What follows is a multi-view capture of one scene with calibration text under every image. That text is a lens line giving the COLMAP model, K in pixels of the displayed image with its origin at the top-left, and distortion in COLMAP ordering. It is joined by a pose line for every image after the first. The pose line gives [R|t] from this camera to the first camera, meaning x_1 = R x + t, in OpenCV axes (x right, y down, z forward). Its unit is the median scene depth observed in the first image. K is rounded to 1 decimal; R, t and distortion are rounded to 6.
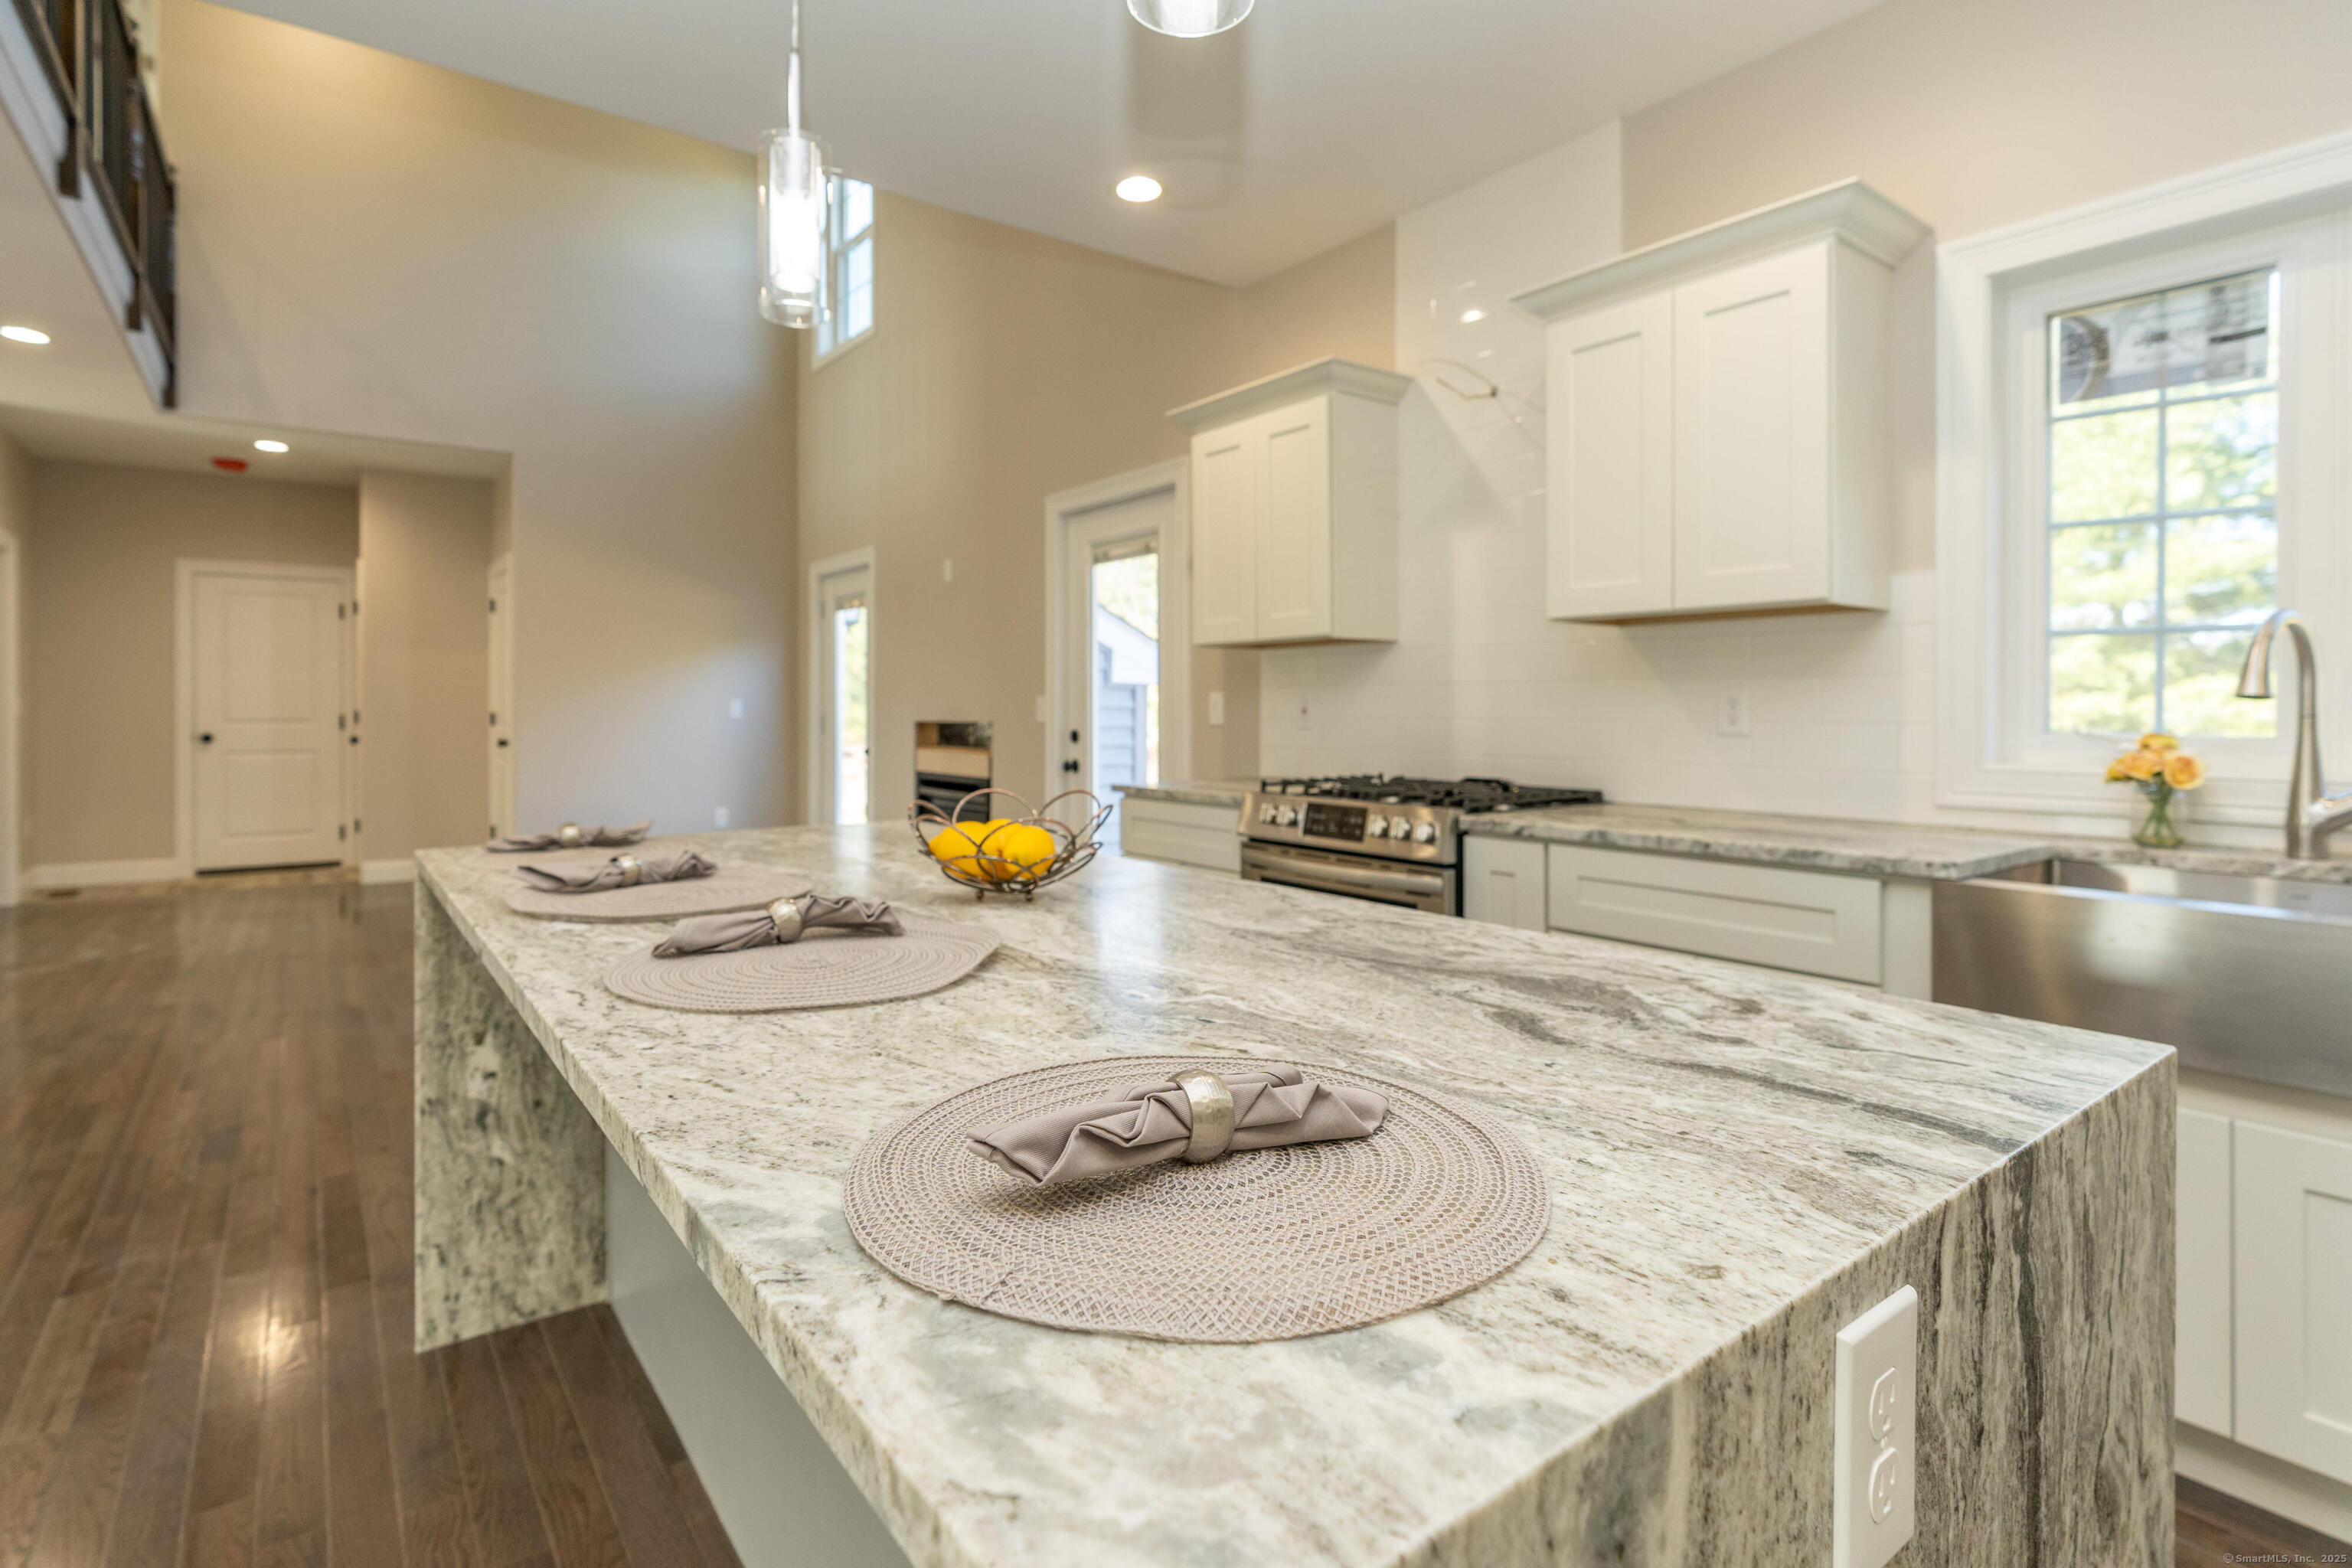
lens RADIAL K [[1162.6, 0, 1174.9], [0, 1162.6, 716.3], [0, 0, 1]] dist [-0.006185, 0.002257]
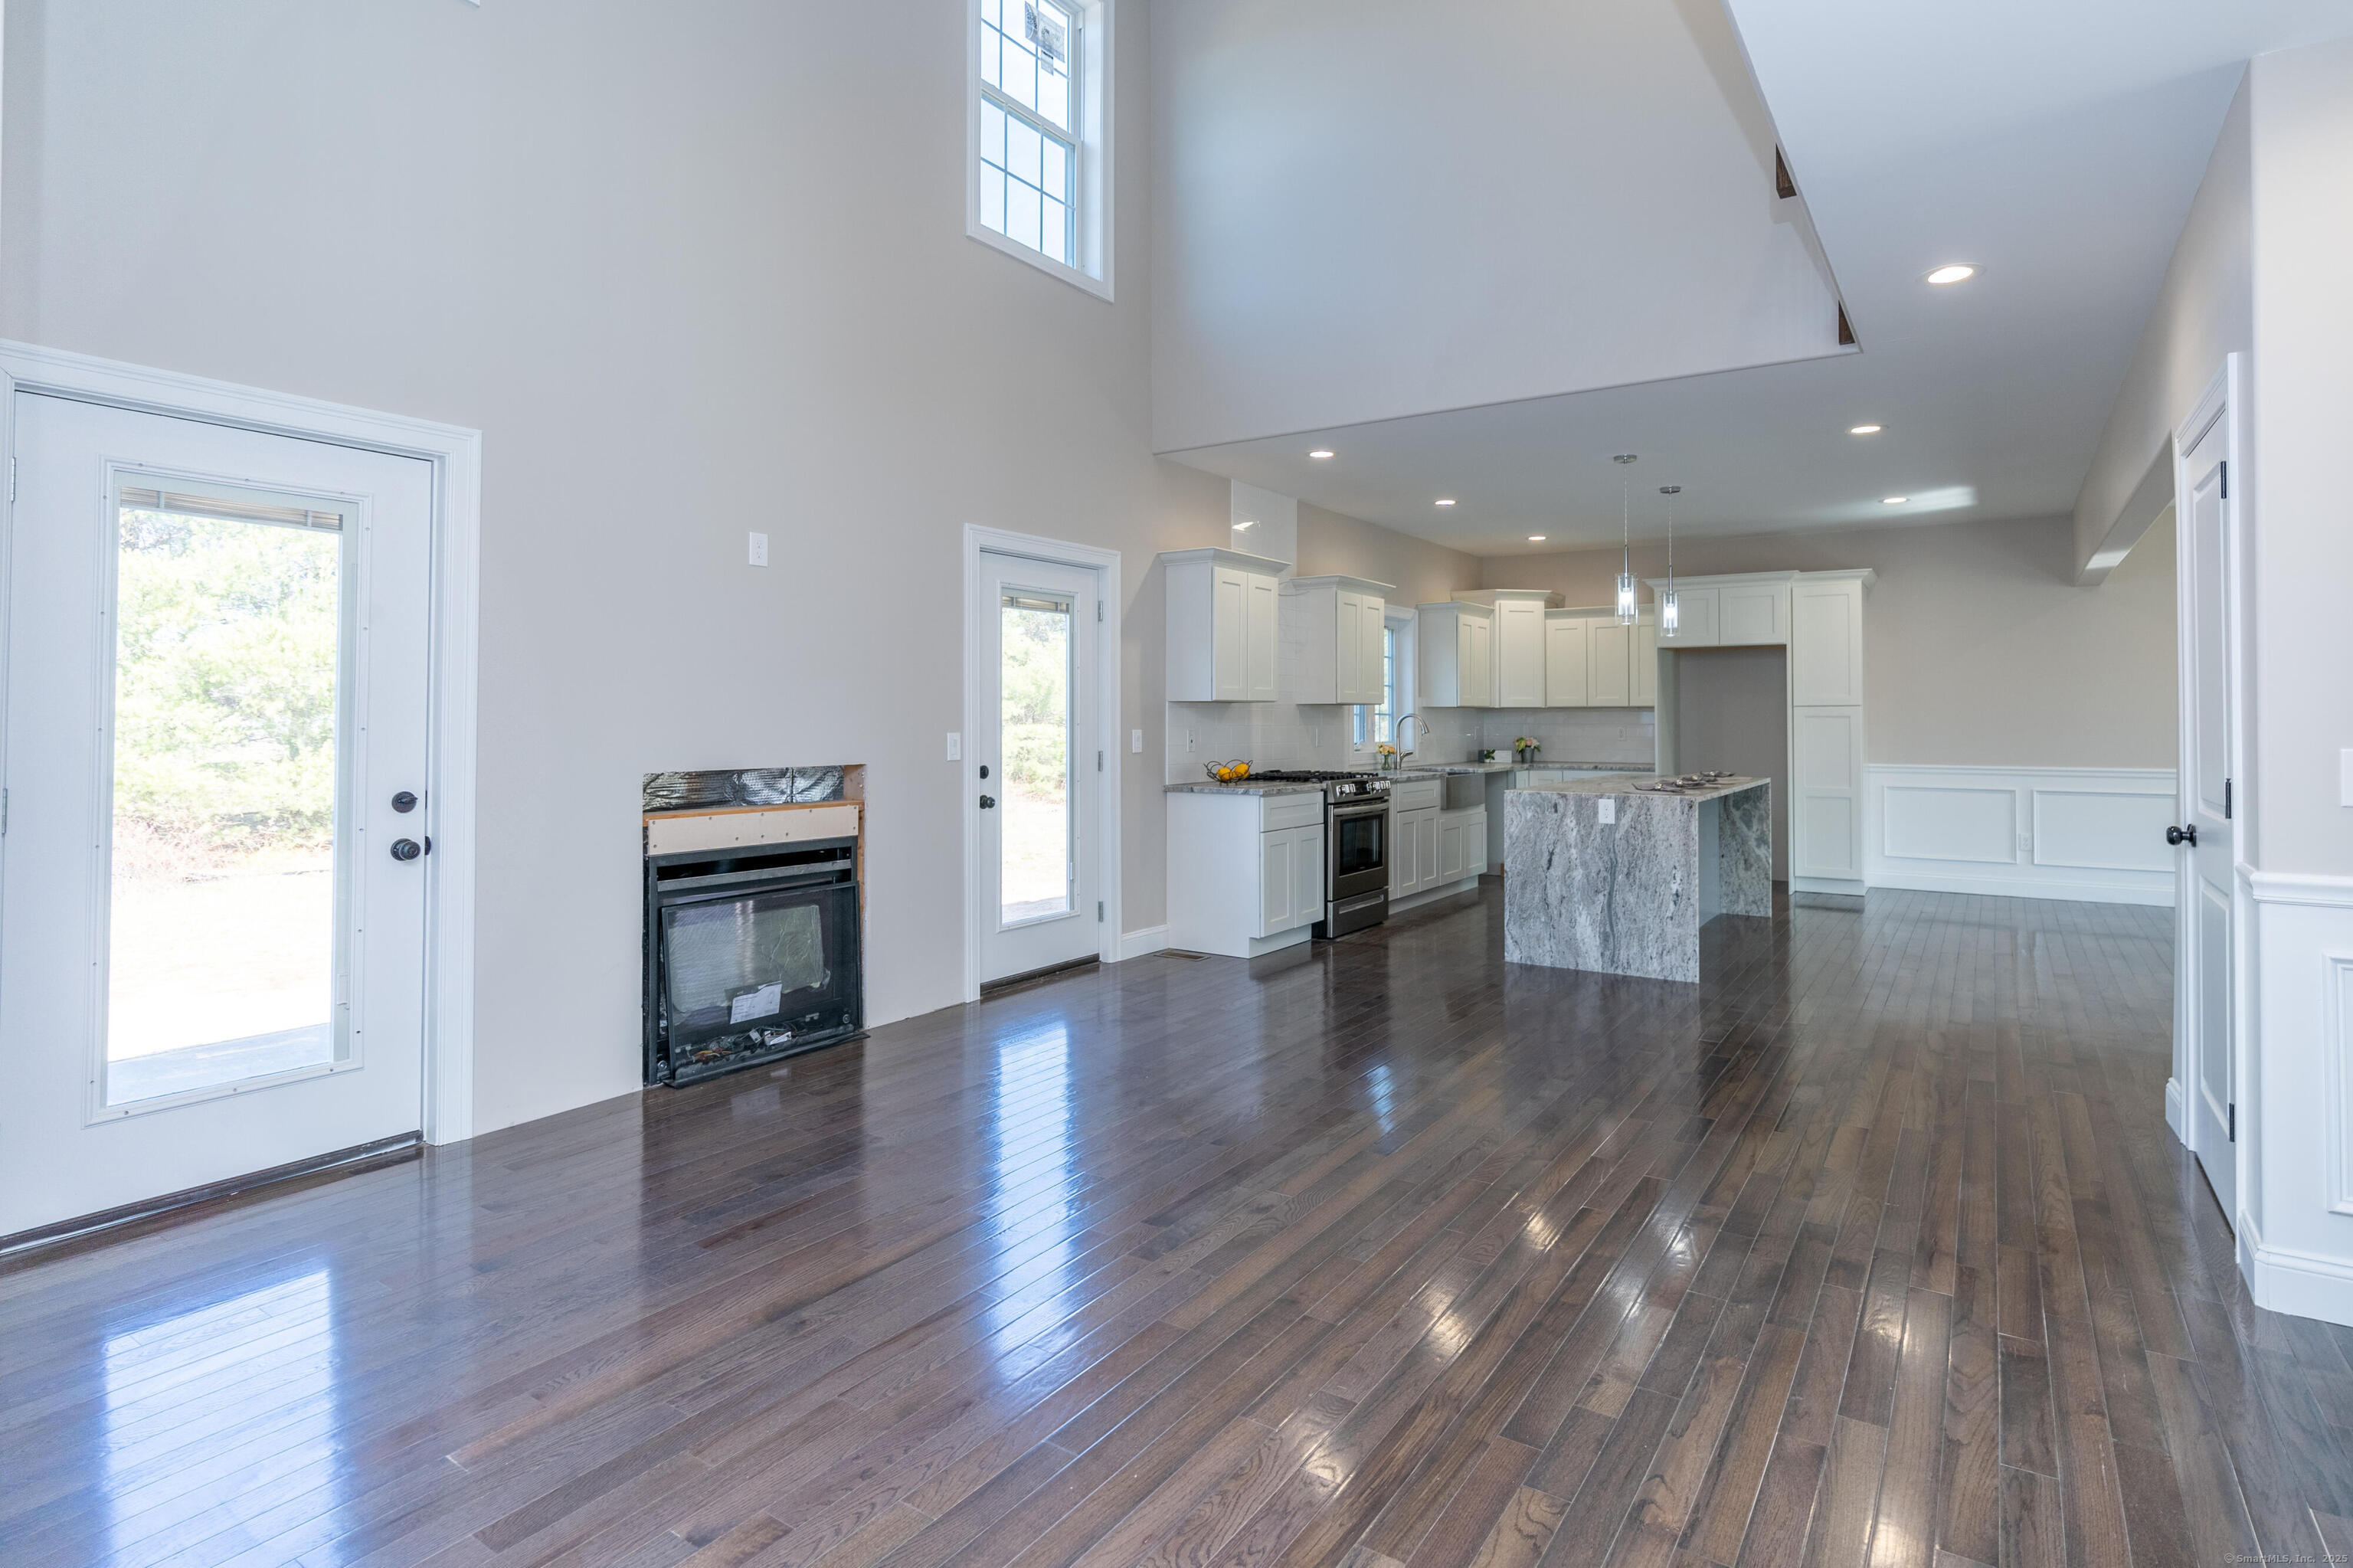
lens RADIAL K [[1192.6, 0, 1191.6], [0, 1192.6, 704.8], [0, 0, 1]] dist [-0.024151, 0.000699]
pose [[-0.323897, 0.012963, 0.946004, -1.646589], [0.006088, 0.999914, -0.011617, -0.040890], [-0.946073, 0.001997, -0.323948, 1.717821]]
